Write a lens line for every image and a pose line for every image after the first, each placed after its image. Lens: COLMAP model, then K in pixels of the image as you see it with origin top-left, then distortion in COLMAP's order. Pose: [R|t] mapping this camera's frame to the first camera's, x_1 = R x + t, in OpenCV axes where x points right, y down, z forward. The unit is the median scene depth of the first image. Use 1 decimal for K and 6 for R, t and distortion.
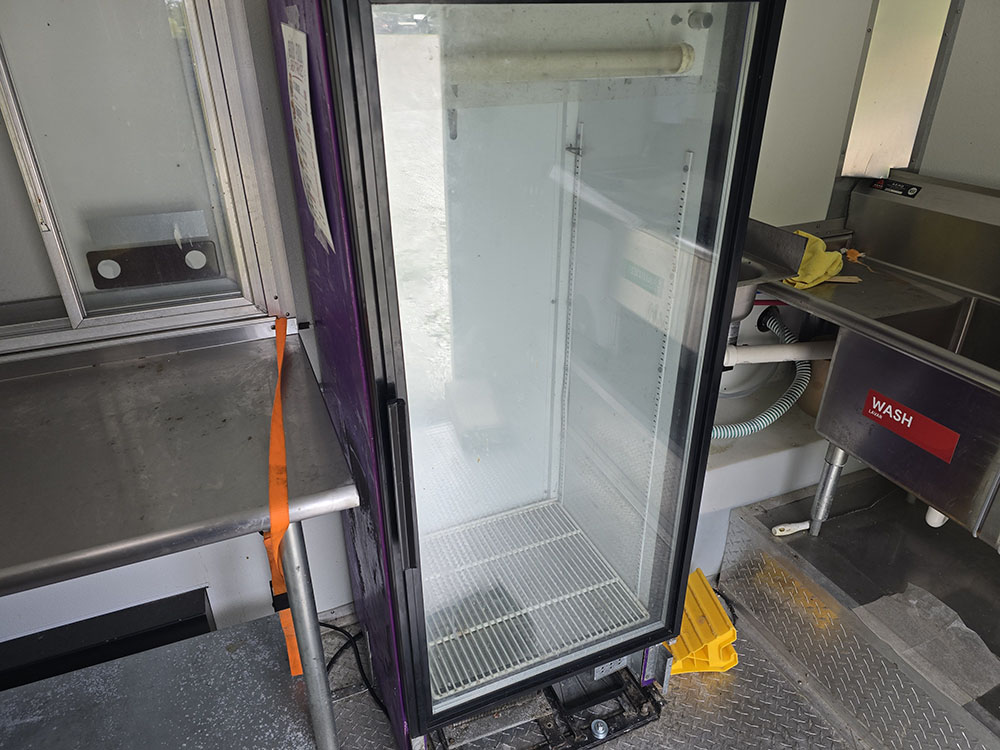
lens RADIAL K [[673.1, 0, 493.7], [0, 673.1, 378.1], [0, 0, 1]] dist [0.019613, -0.004579]
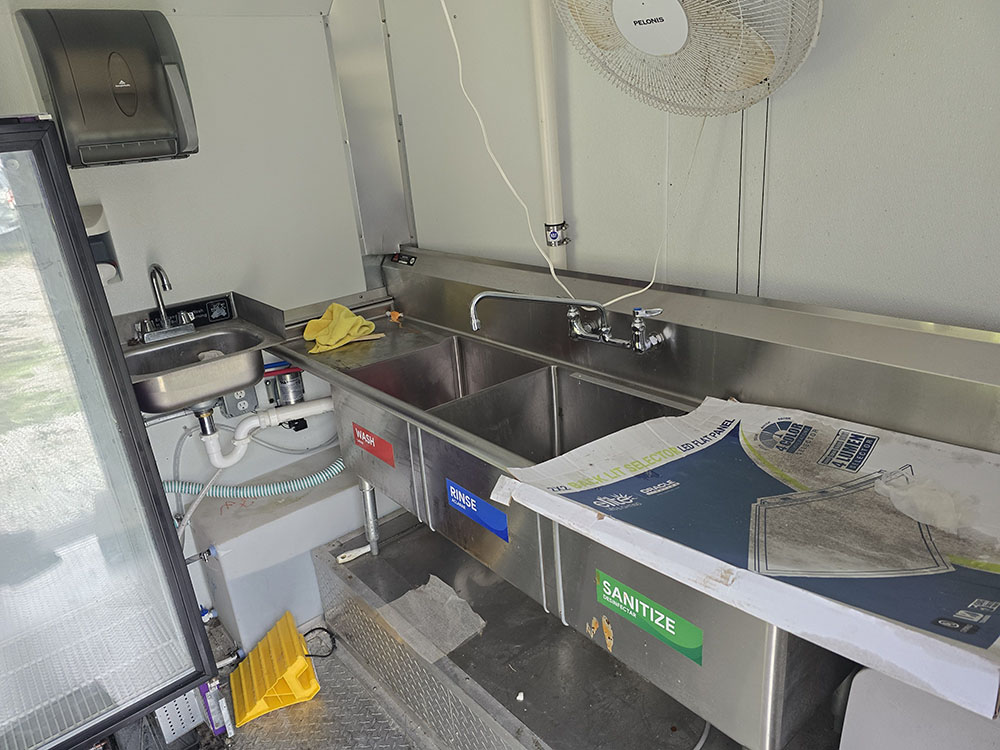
lens RADIAL K [[673.1, 0, 503.8], [0, 673.1, 375.5], [0, 0, 1]] dist [0.019613, -0.004579]
pose [[0.950100, -0.167871, 0.262926, 0.427341], [0.201131, 0.973923, -0.104978, 0.097227], [-0.238447, 0.152622, 0.959088, -0.205067]]
